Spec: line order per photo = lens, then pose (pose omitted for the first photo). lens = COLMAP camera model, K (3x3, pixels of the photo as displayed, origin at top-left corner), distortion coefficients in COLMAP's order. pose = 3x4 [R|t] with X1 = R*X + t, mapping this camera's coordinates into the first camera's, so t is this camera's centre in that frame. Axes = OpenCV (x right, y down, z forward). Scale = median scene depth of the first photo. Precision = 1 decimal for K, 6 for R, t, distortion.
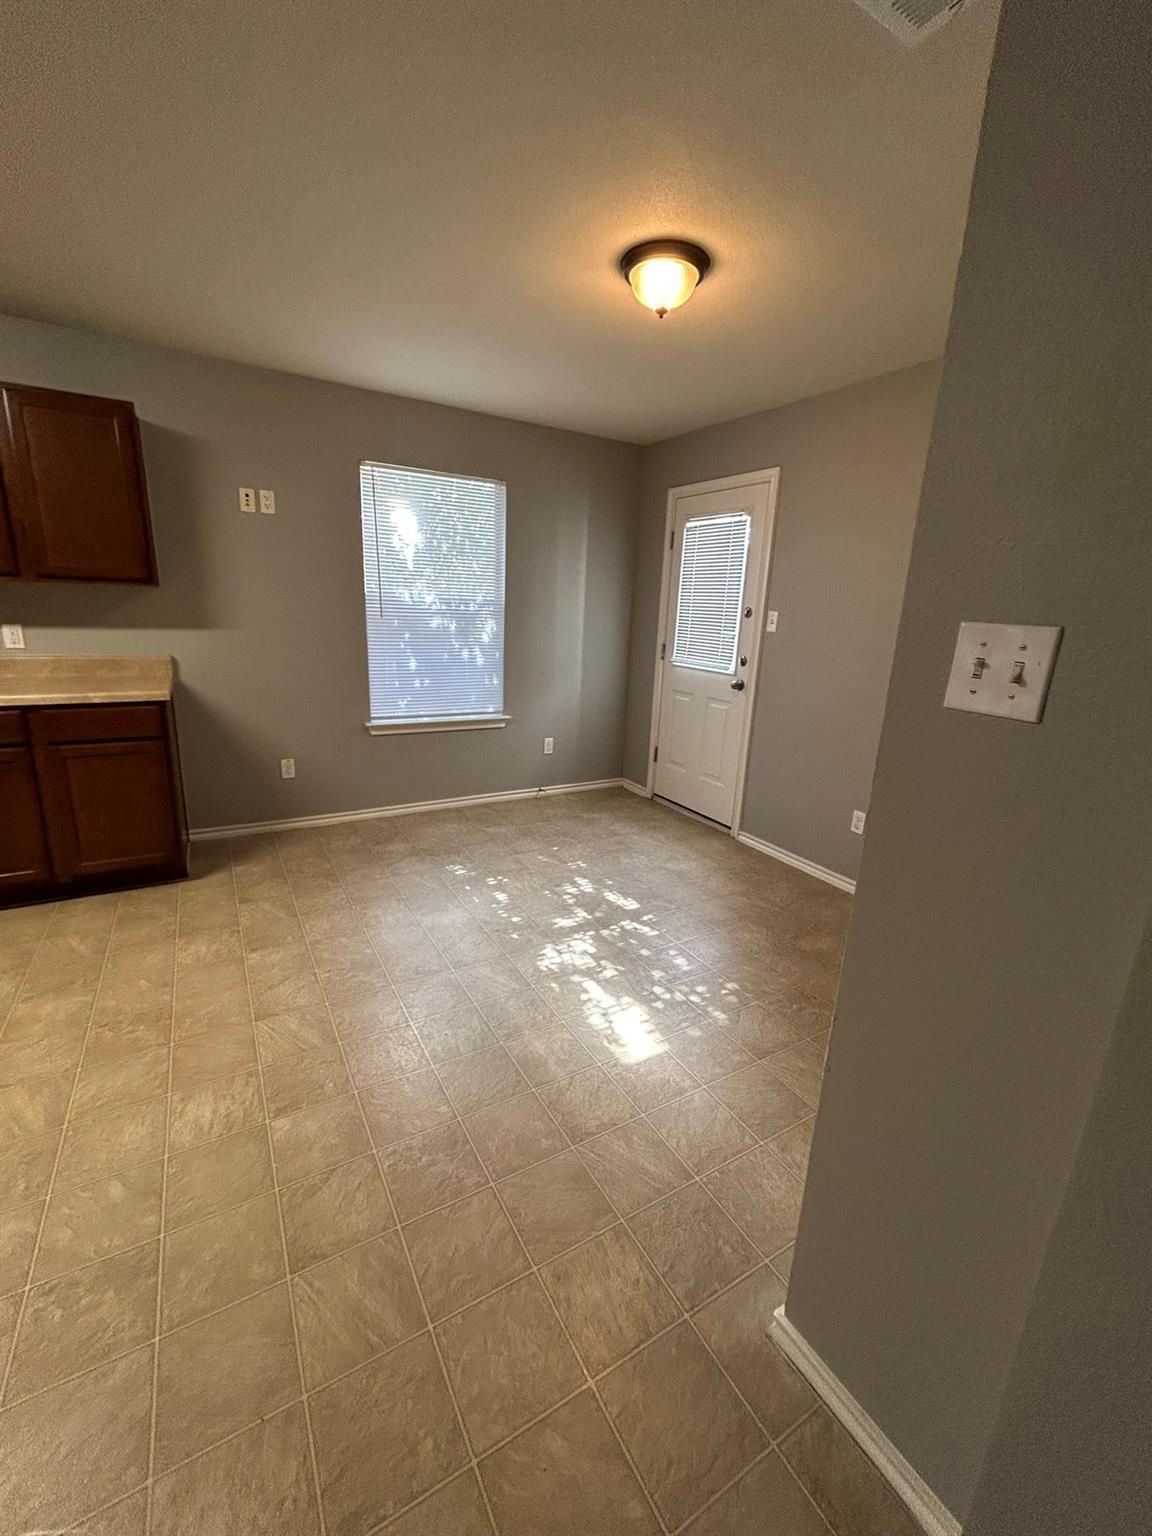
lens RADIAL K [[629.0, 0, 581.2], [0, 629.0, 761.1], [0, 0, 1]] dist [0.000204, 0.000201]
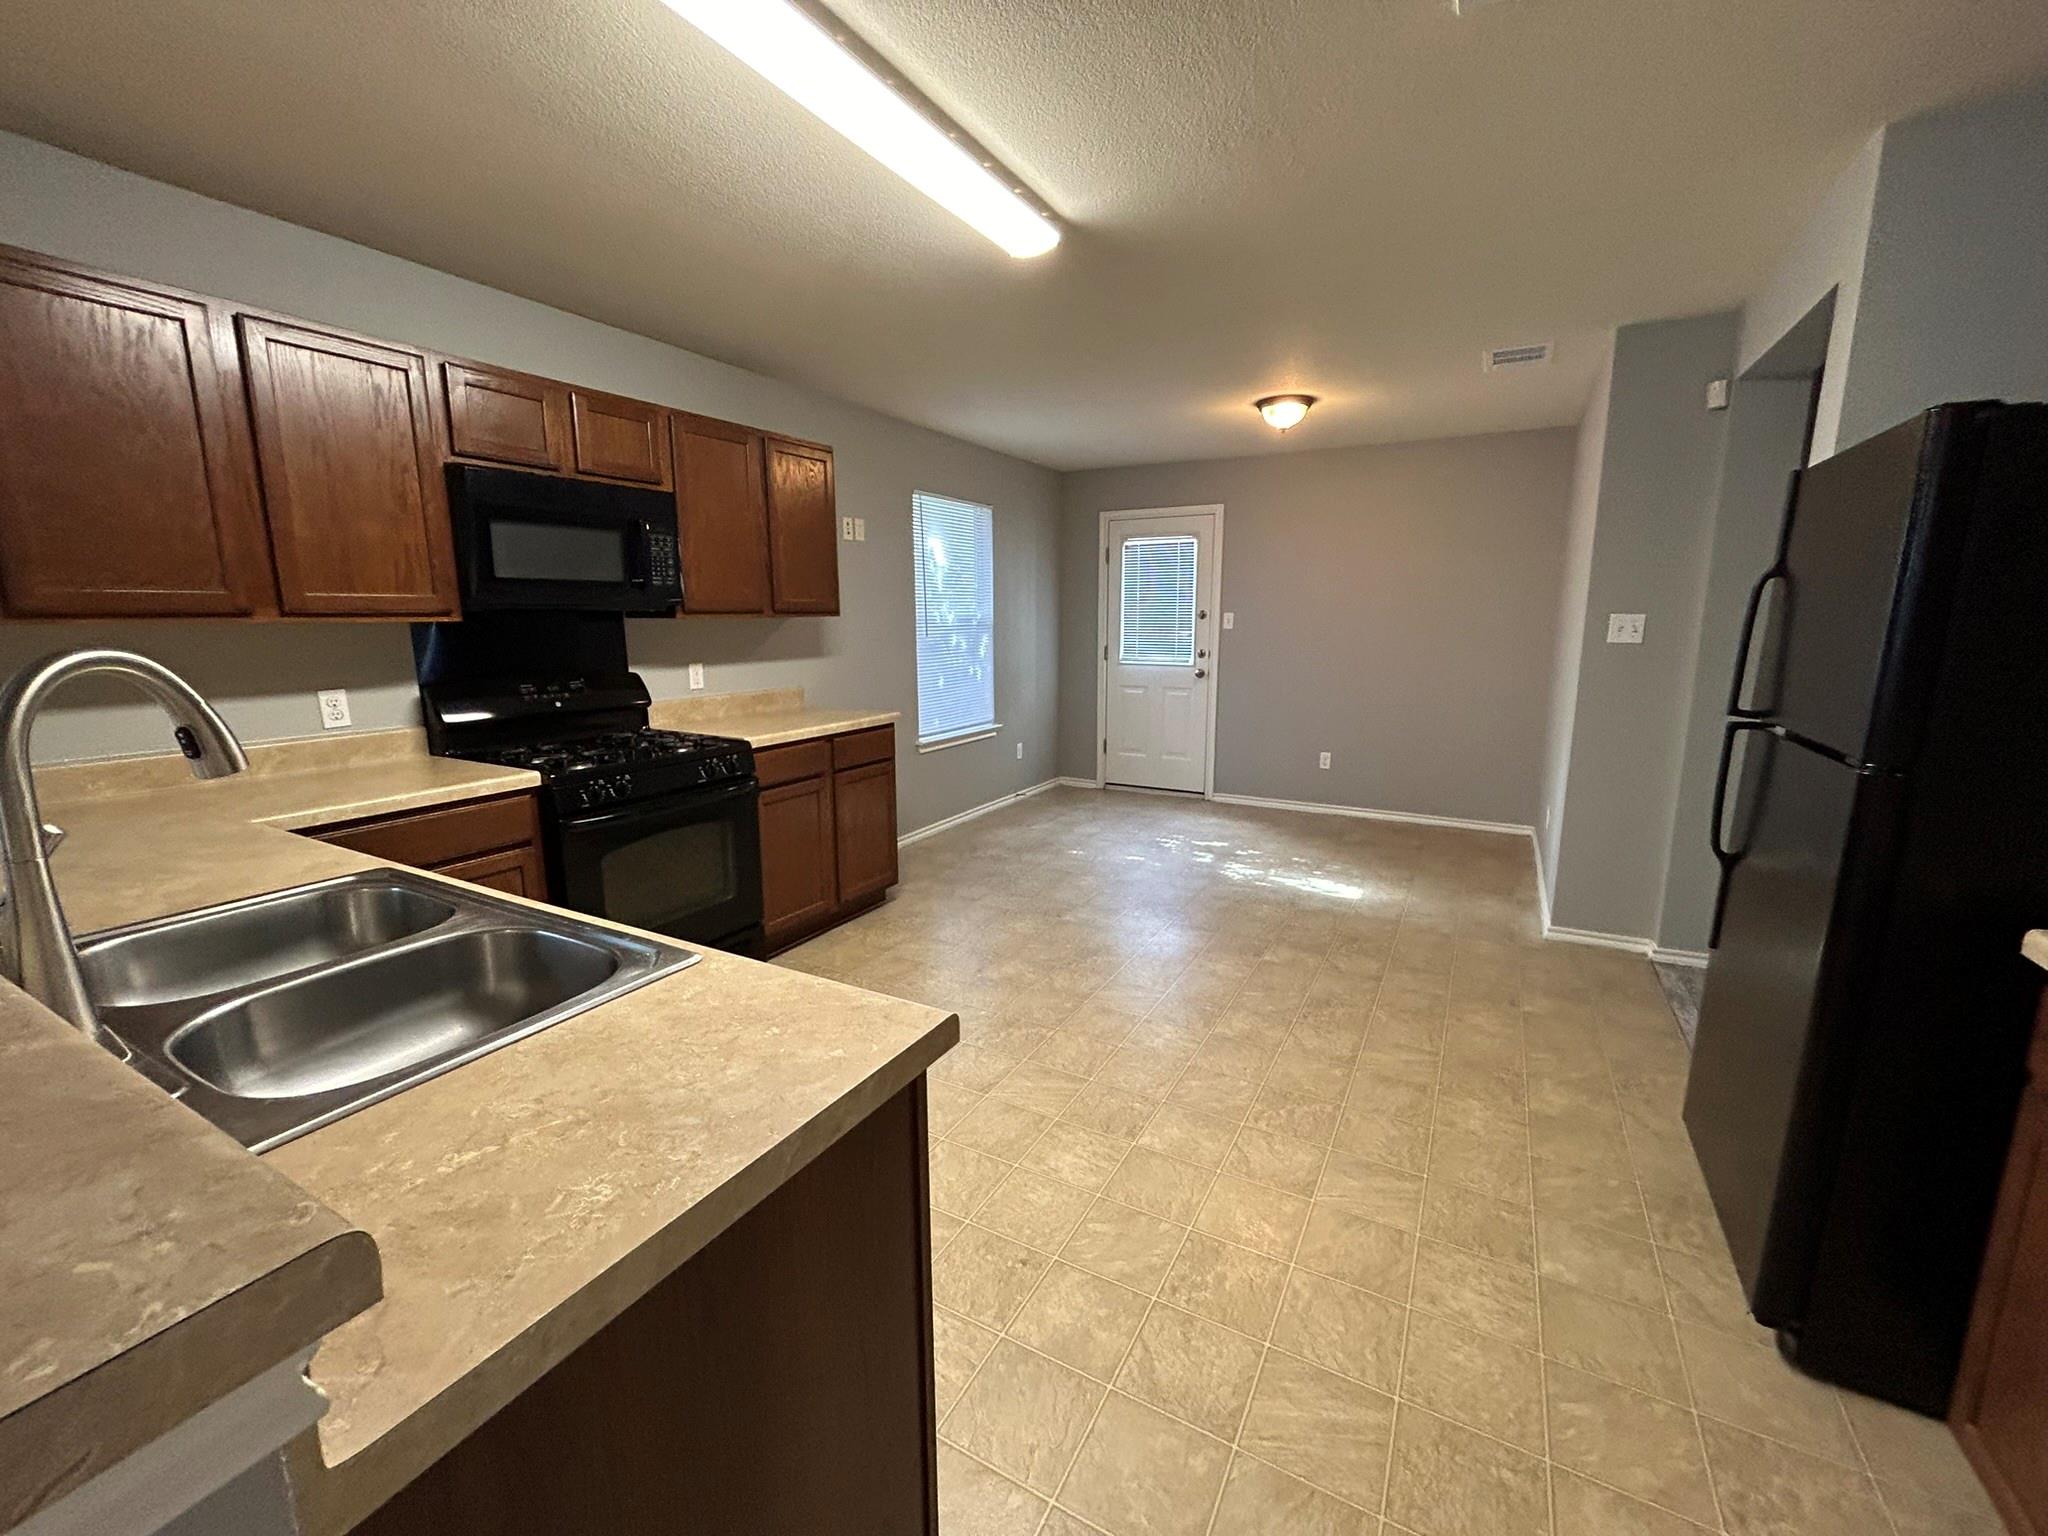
lens RADIAL K [[829.3, 0, 1024.0], [0, 829.3, 768.0], [0, 0, 1]] dist [0.001758, 0.000116]
pose [[0.863625, -0.137206, 0.485105, -0.876740], [0.163399, 0.986489, -0.011880, 0.024917], [-0.476921, 0.089525, 0.874375, -0.239539]]
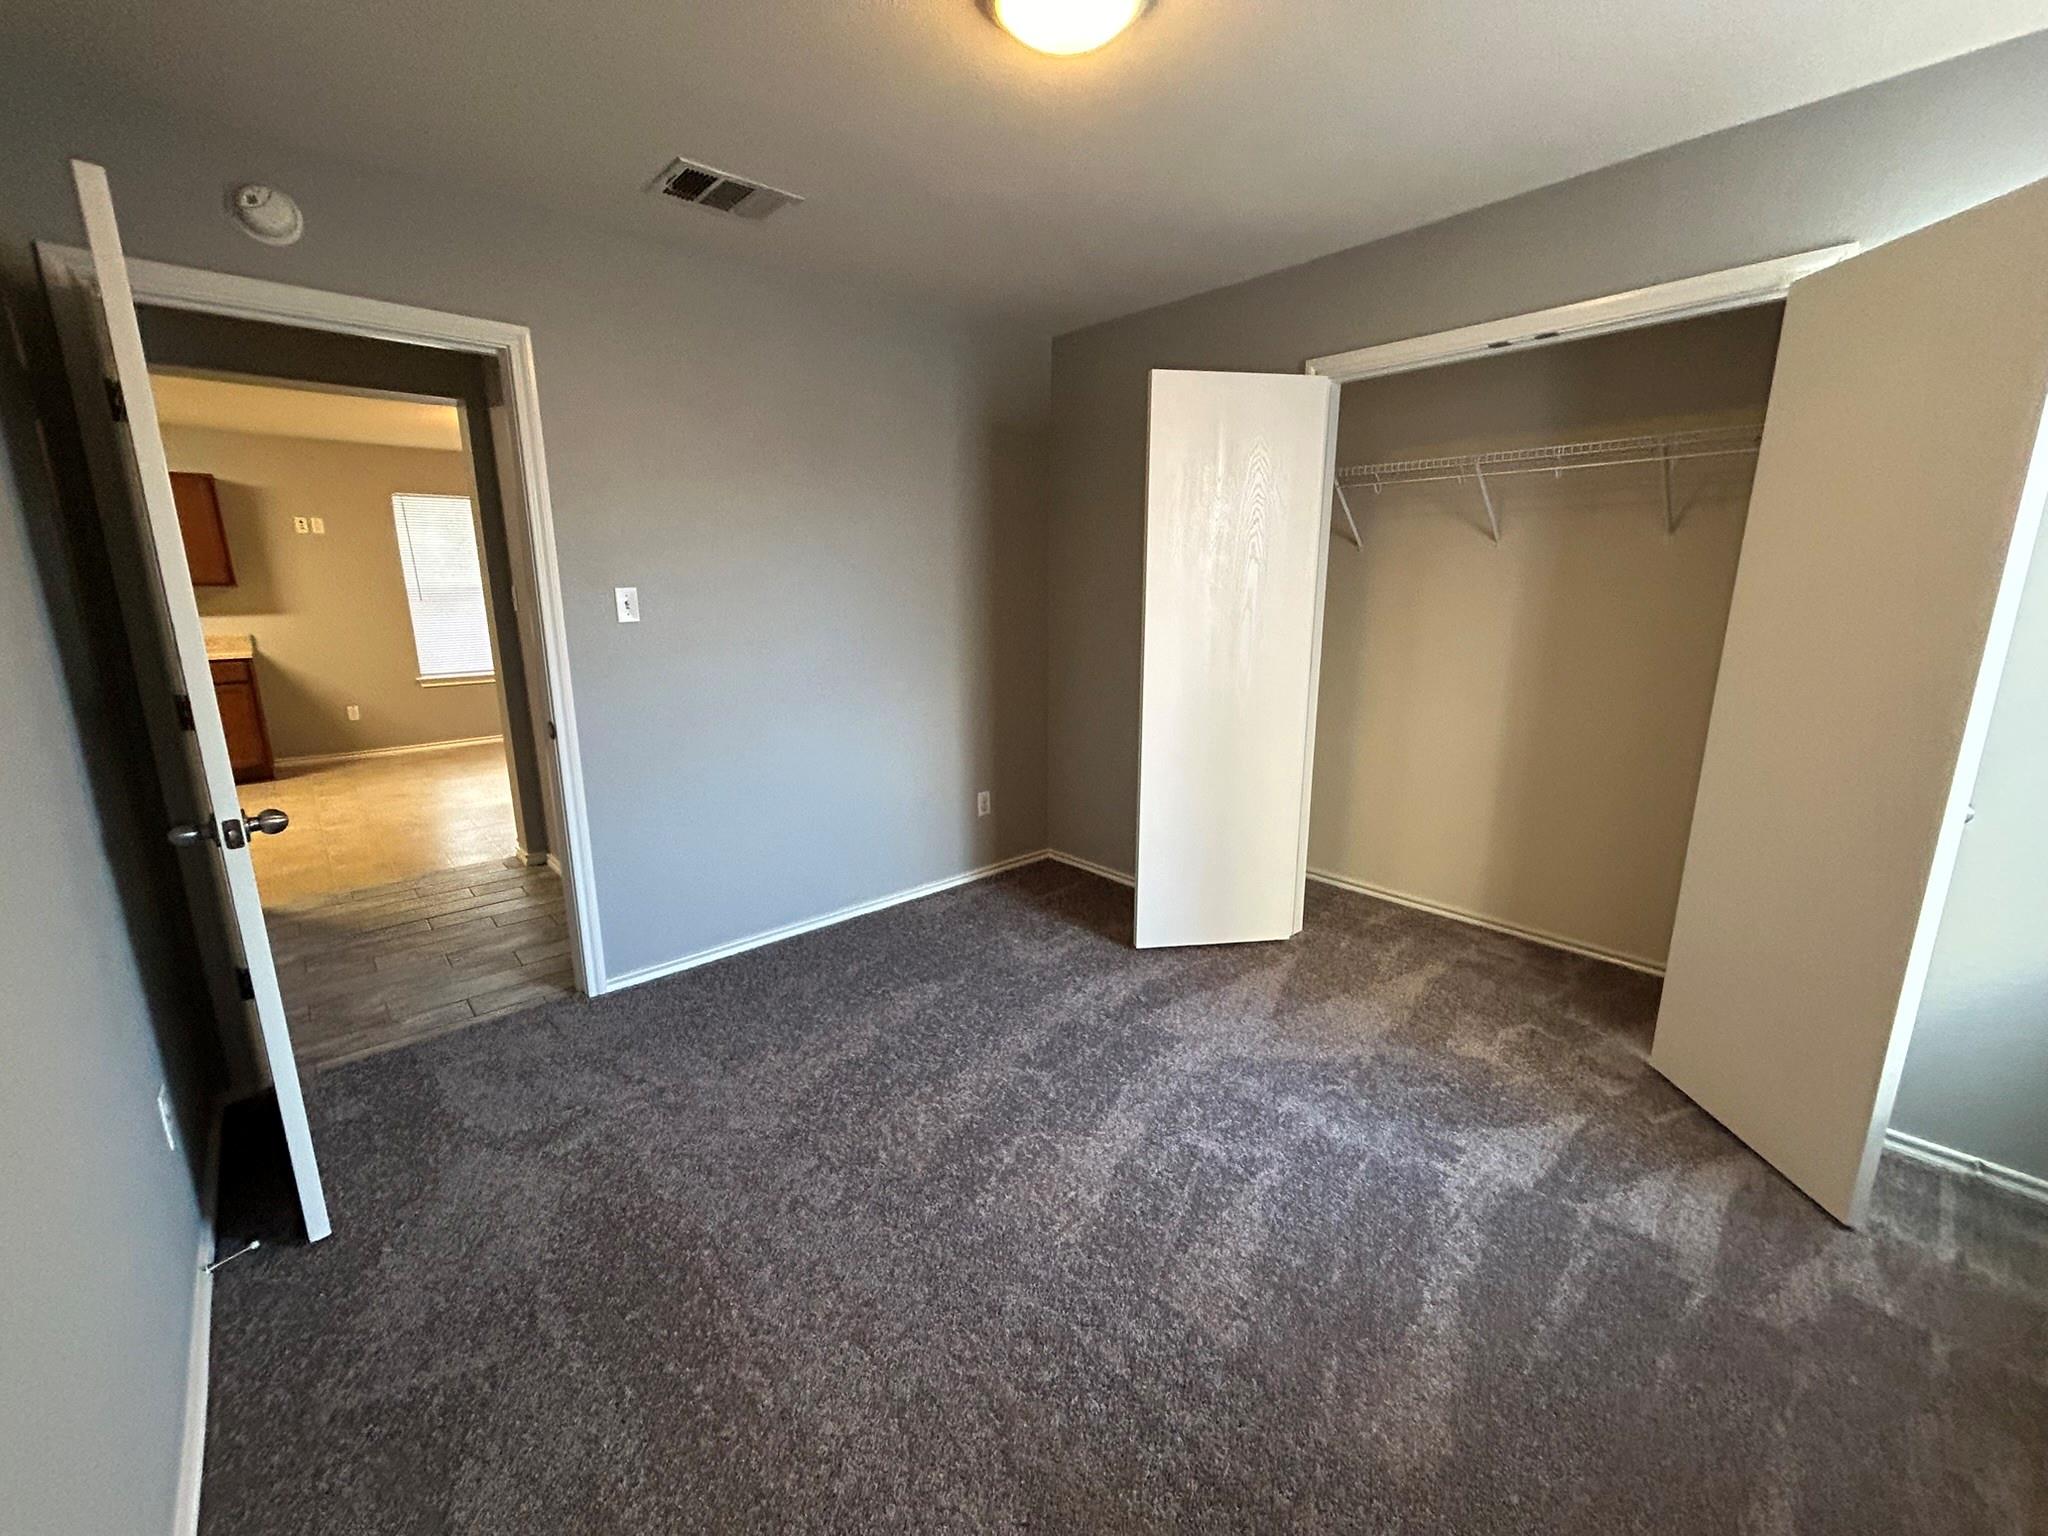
lens RADIAL K [[829.3, 0, 1024.0], [0, 829.3, 768.0], [0, 0, 1]] dist [0.001758, 0.000116]
pose [[0.980282, -0.091020, 0.175393, 0.646575], [0.095106, 0.995354, -0.015018, 0.299629], [-0.173211, 0.031403, 0.984384, -1.045996]]
